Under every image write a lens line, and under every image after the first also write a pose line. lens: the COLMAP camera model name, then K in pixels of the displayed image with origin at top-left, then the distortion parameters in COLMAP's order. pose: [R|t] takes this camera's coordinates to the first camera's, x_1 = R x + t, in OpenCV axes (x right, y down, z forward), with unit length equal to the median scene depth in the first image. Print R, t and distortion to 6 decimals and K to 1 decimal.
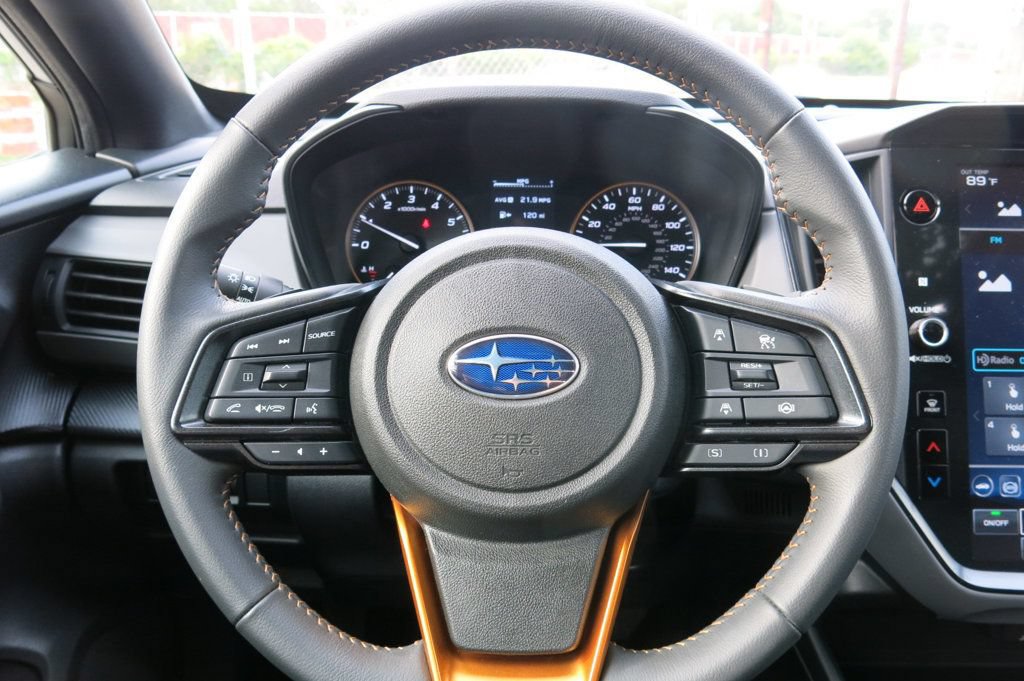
lens RADIAL K [[860.0, 0, 492.7], [0, 860.0, 336.4], [0, 0, 1]] dist [-0.014188, -0.000504]
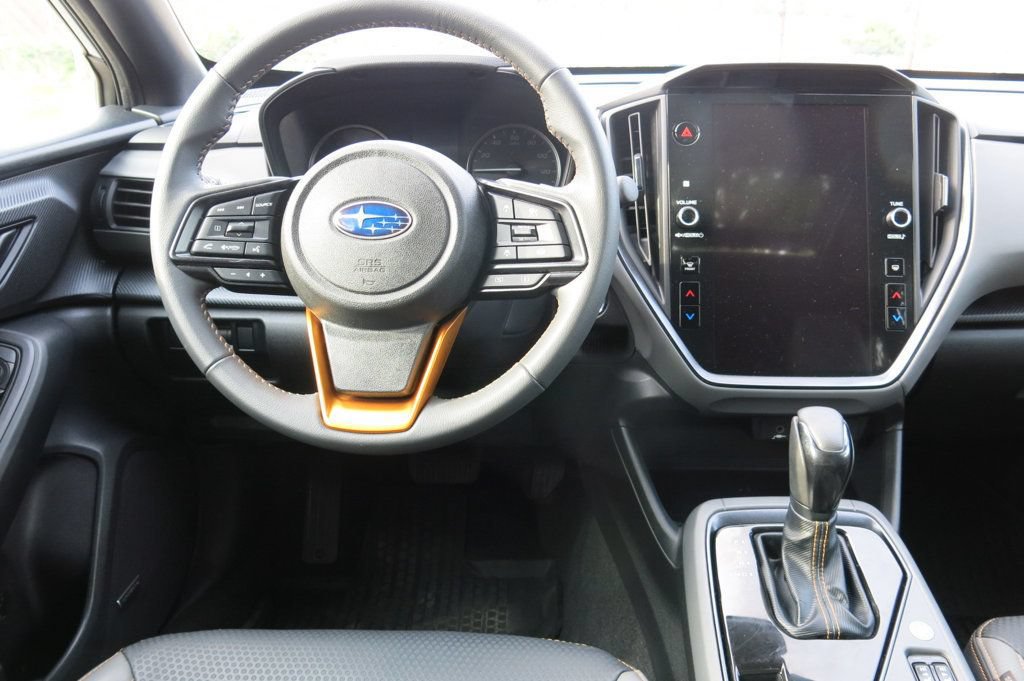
lens RADIAL K [[860.0, 0, 512.5], [0, 860.0, 342.1], [0, 0, 1]] dist [-0.014188, -0.000504]
pose [[0.999015, 0.025773, -0.036122, 0.342014], [-0.024727, 0.999270, 0.029129, 0.203435], [0.036847, -0.028207, 0.998923, -0.620402]]
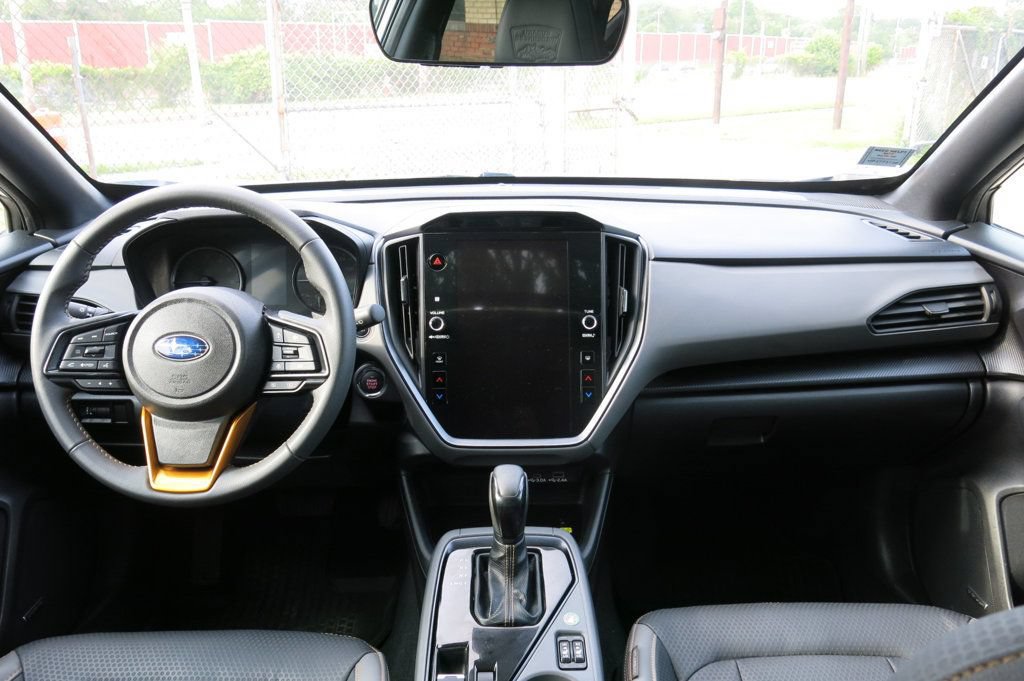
lens RADIAL K [[860.0, 0, 510.3], [0, 860.0, 342.3], [0, 0, 1]] dist [-0.014188, -0.000504]
pose [[0.999969, 0.006957, 0.003677, 0.894045], [-0.006996, 0.999917, 0.010837, -0.012030], [-0.003601, -0.010863, 0.999935, -1.356144]]
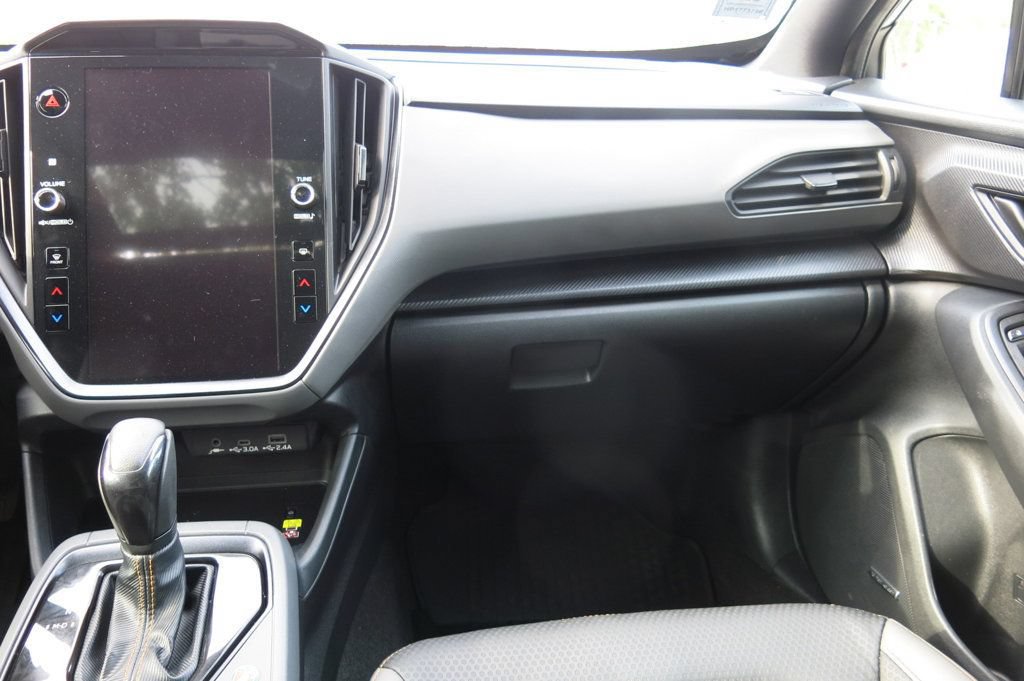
lens RADIAL K [[860.0, 0, 506.1], [0, 860.0, 342.0], [0, 0, 1]] dist [-0.014188, -0.000504]
pose [[0.991225, -0.027109, 0.129375, 1.331720], [0.024730, 0.999495, 0.019962, 0.226513], [-0.129850, -0.016587, 0.991395, -0.389052]]
